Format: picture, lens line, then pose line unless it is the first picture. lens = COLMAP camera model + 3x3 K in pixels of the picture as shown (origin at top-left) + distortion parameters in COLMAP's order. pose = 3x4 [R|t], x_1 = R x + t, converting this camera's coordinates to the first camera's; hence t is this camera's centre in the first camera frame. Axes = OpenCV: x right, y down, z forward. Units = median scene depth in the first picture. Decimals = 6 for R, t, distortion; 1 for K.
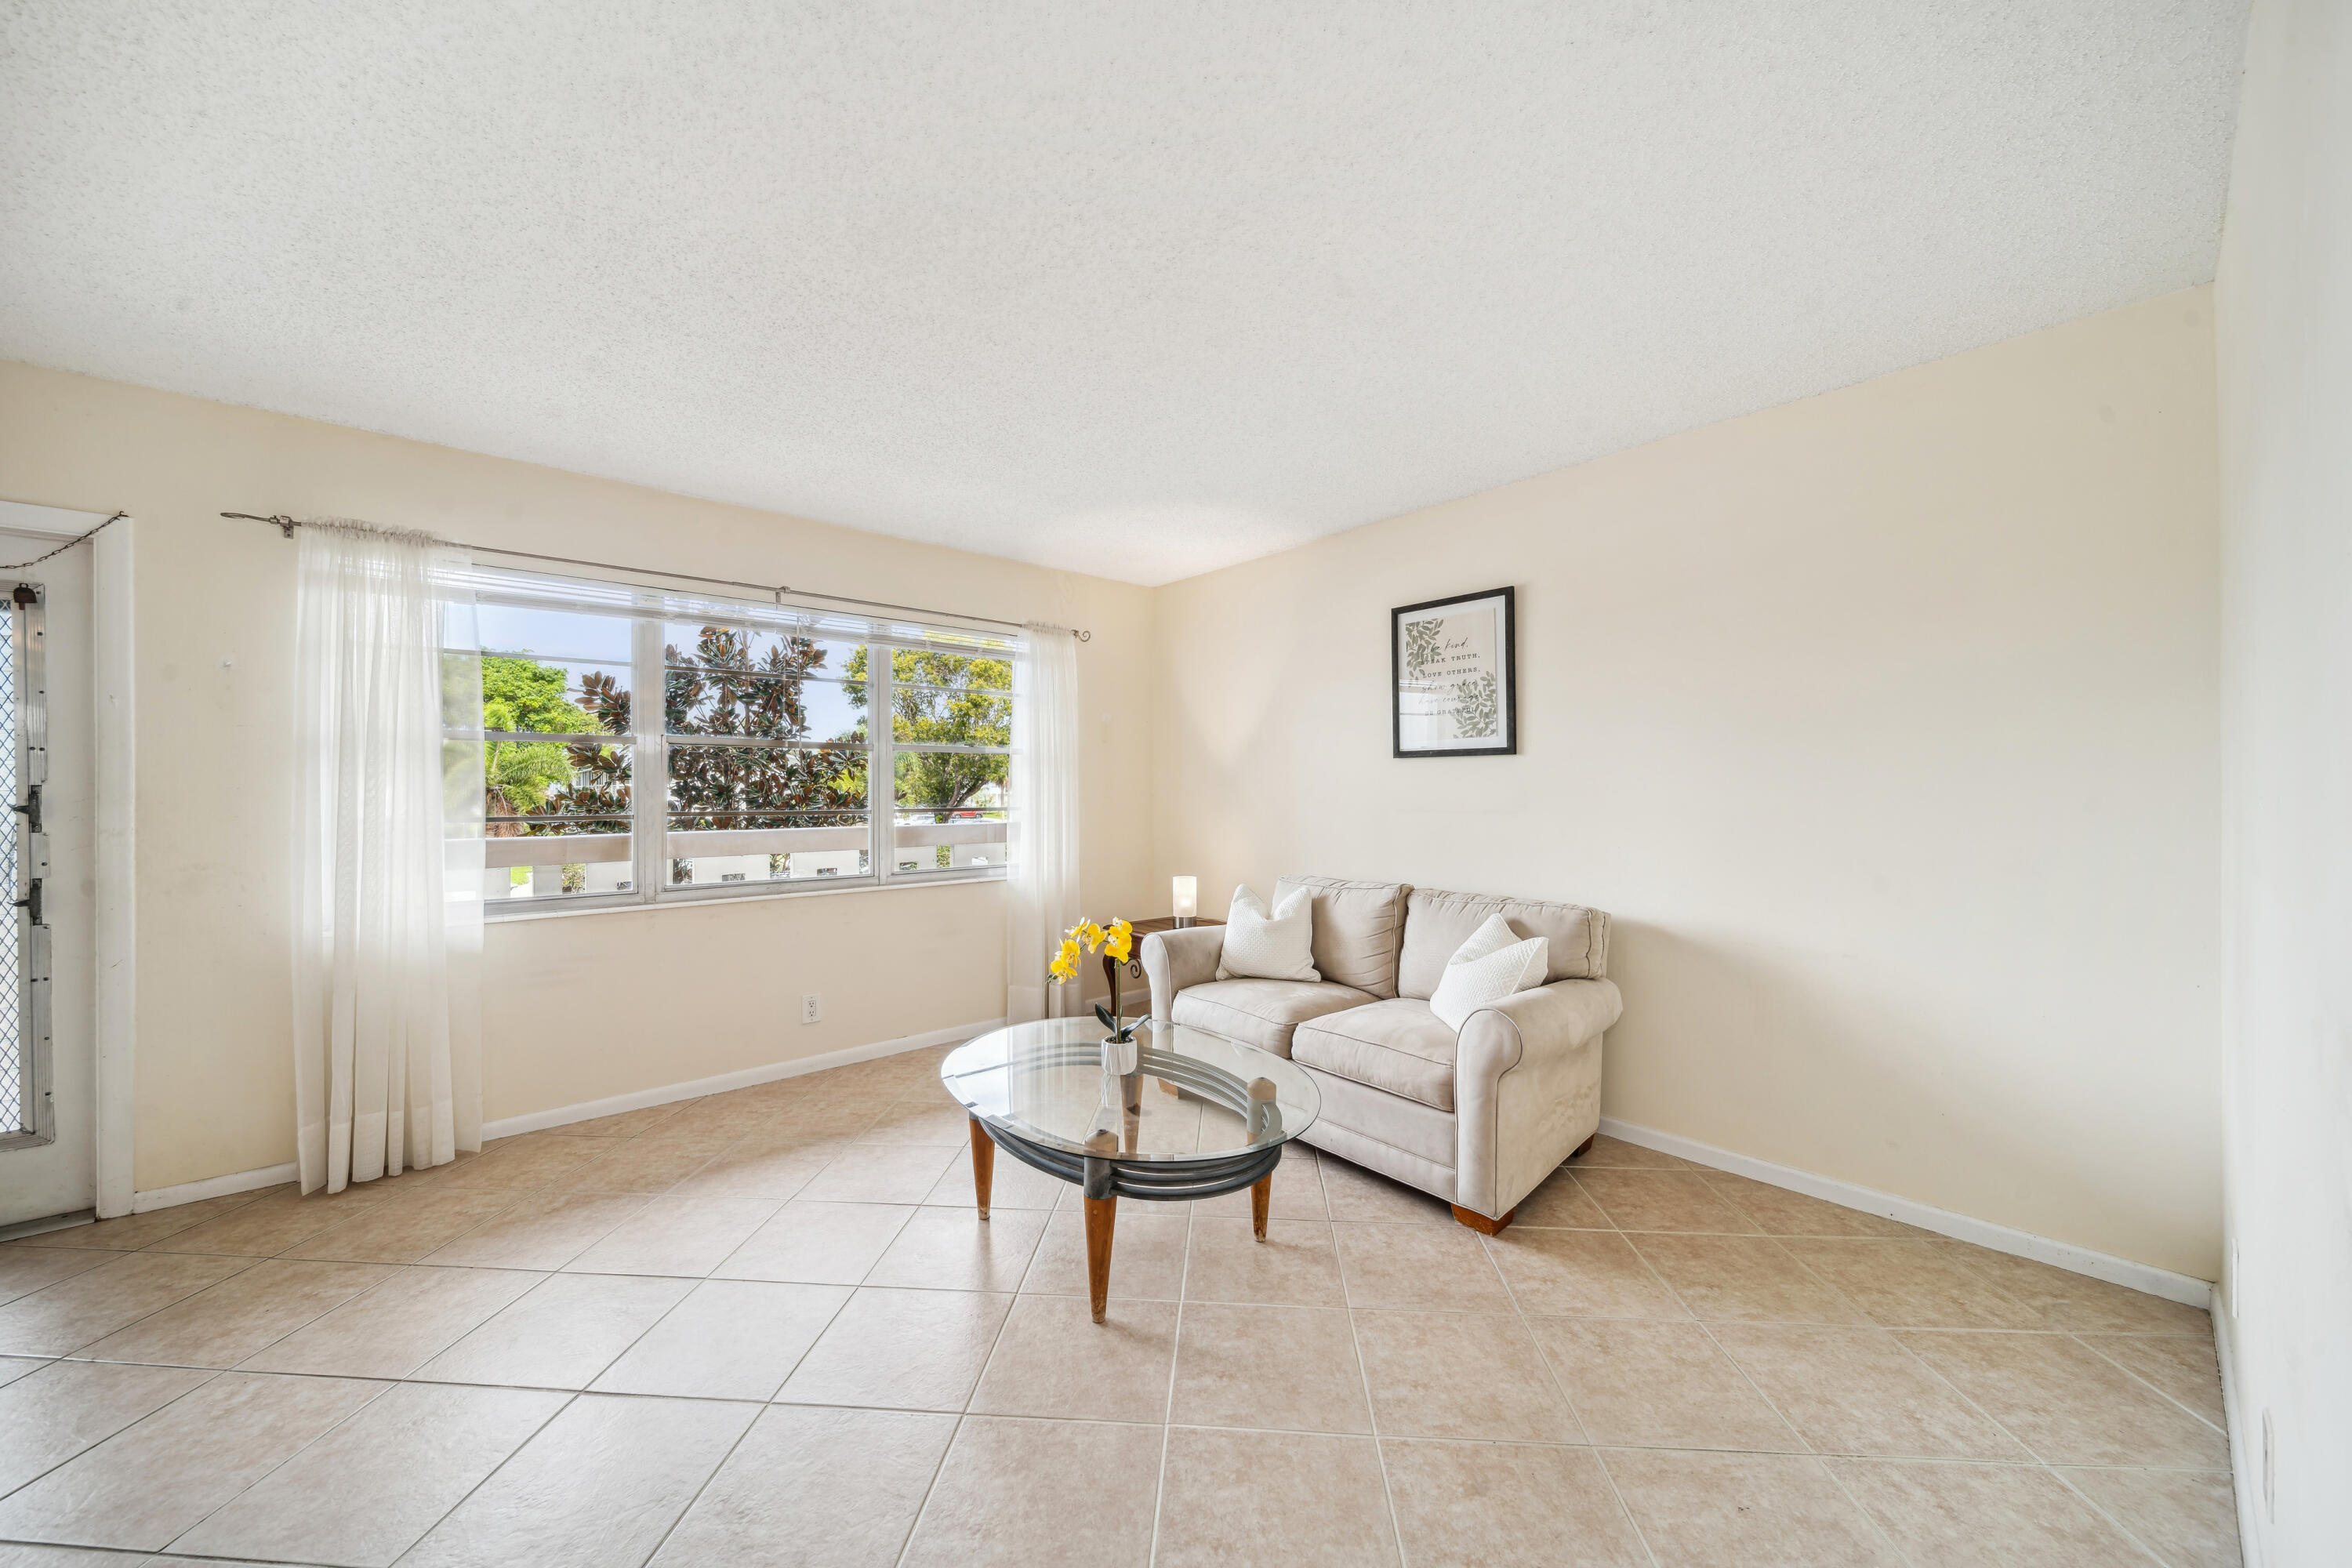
lens RADIAL K [[847.5, 0, 1183.2], [0, 847.5, 786.8], [0, 0, 1]] dist [0.003549, -0.000635]
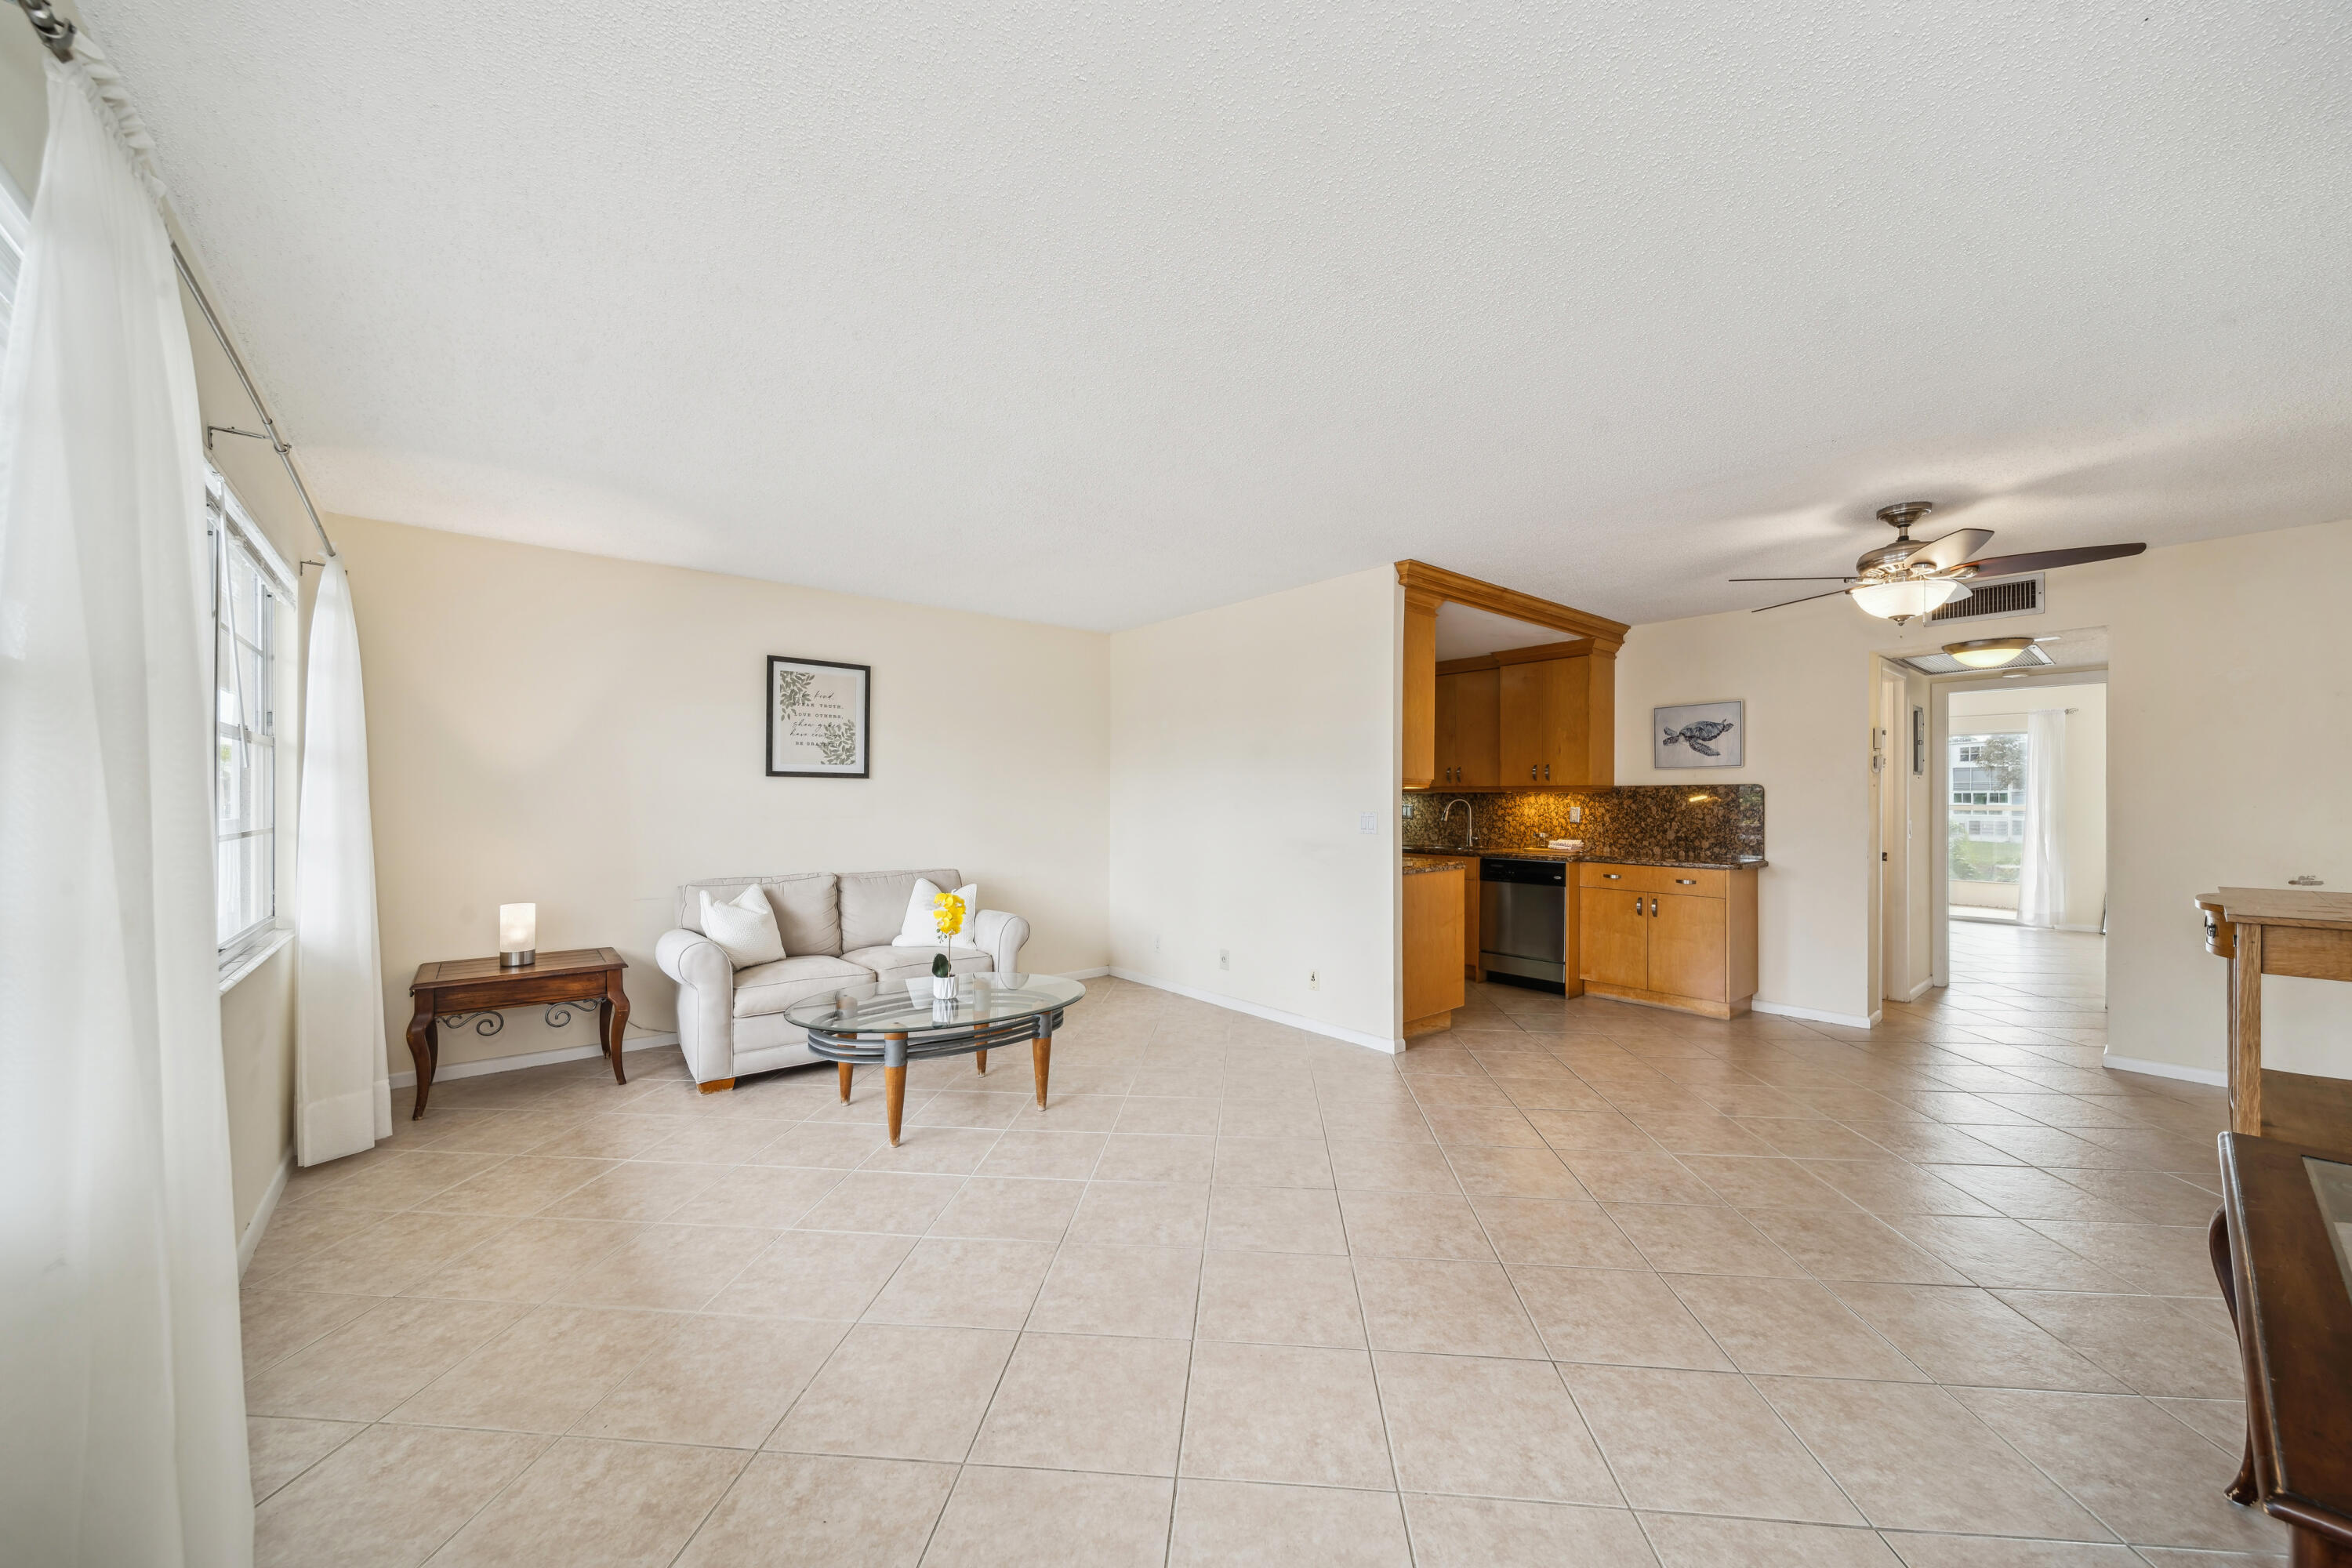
lens RADIAL K [[847.5, 0, 1189.2], [0, 847.5, 799.3], [0, 0, 1]] dist [0.003549, -0.000635]
pose [[0.015041, 0.000981, 0.999886, -1.079780], [-0.006030, 0.999981, -0.000890, -0.003561], [-0.999869, -0.006016, 0.015047, 0.406614]]
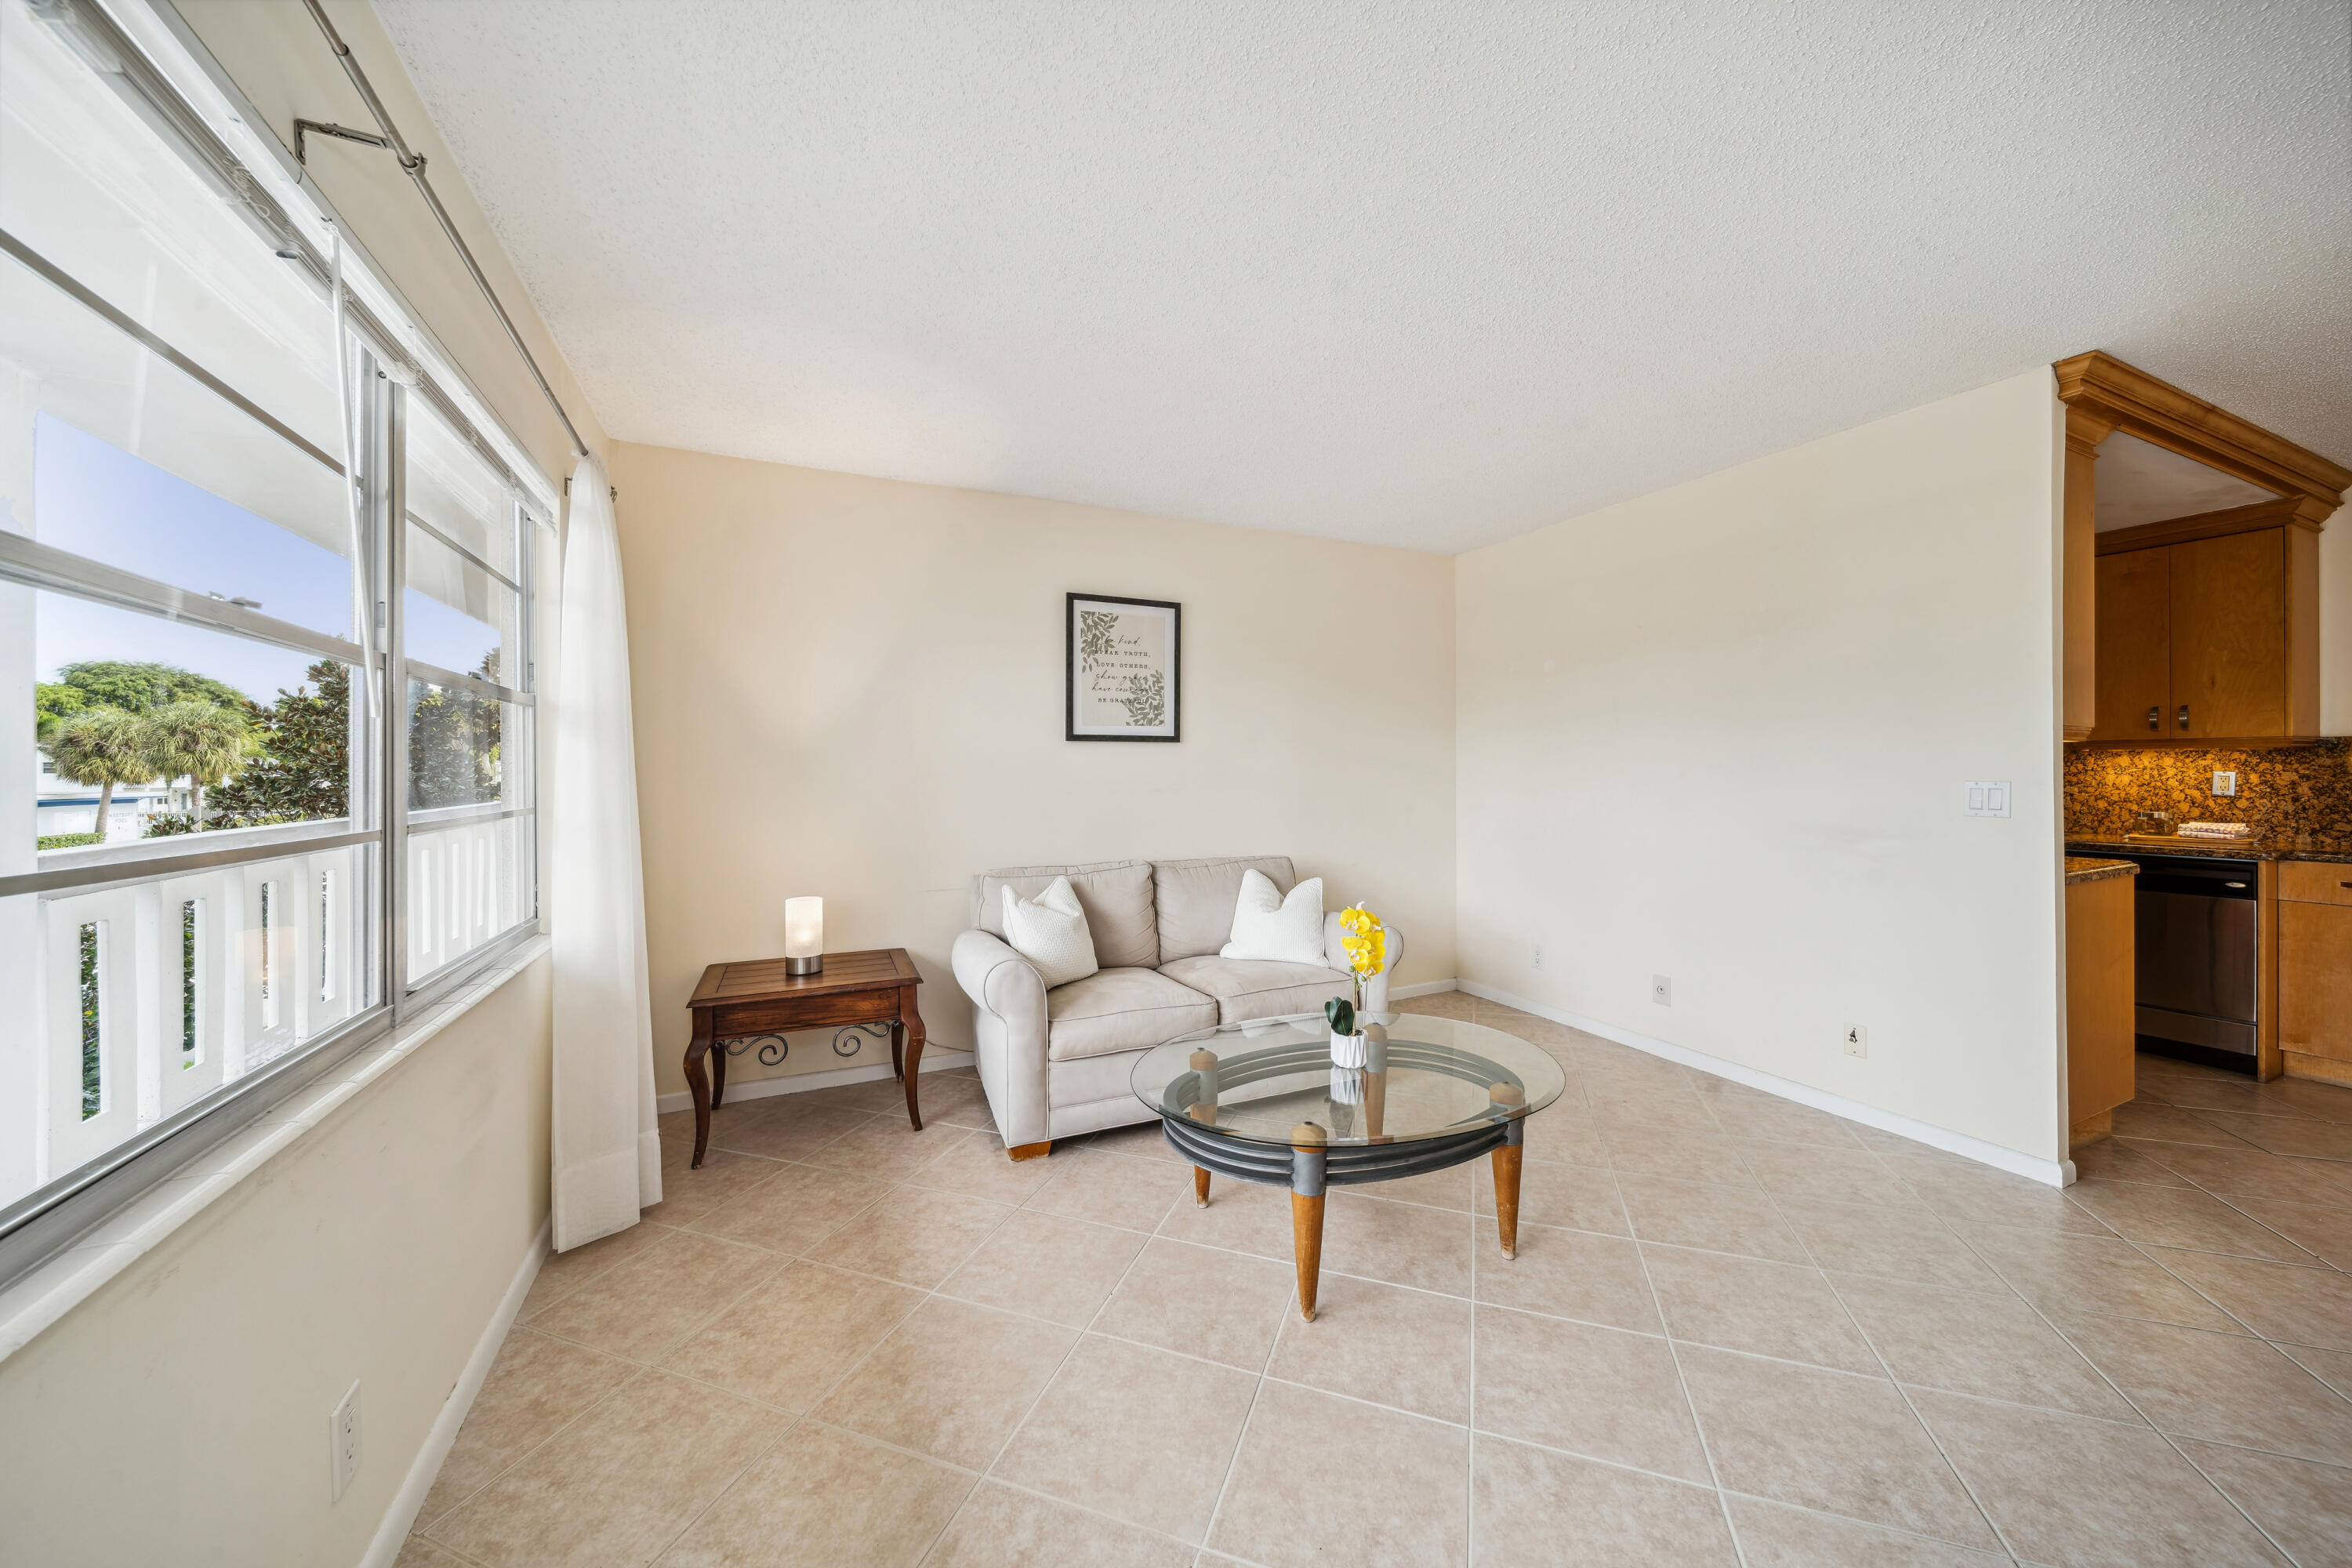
lens RADIAL K [[842.1, 0, 1196.2], [0, 842.1, 769.7], [0, 0, 1]] dist [0.006732, -0.000195]
pose [[0.264665, -0.001875, 0.964339, -0.748441], [0.002145, 0.999997, 0.001356, -0.001009], [-0.964338, 0.001710, 0.264668, 0.650829]]
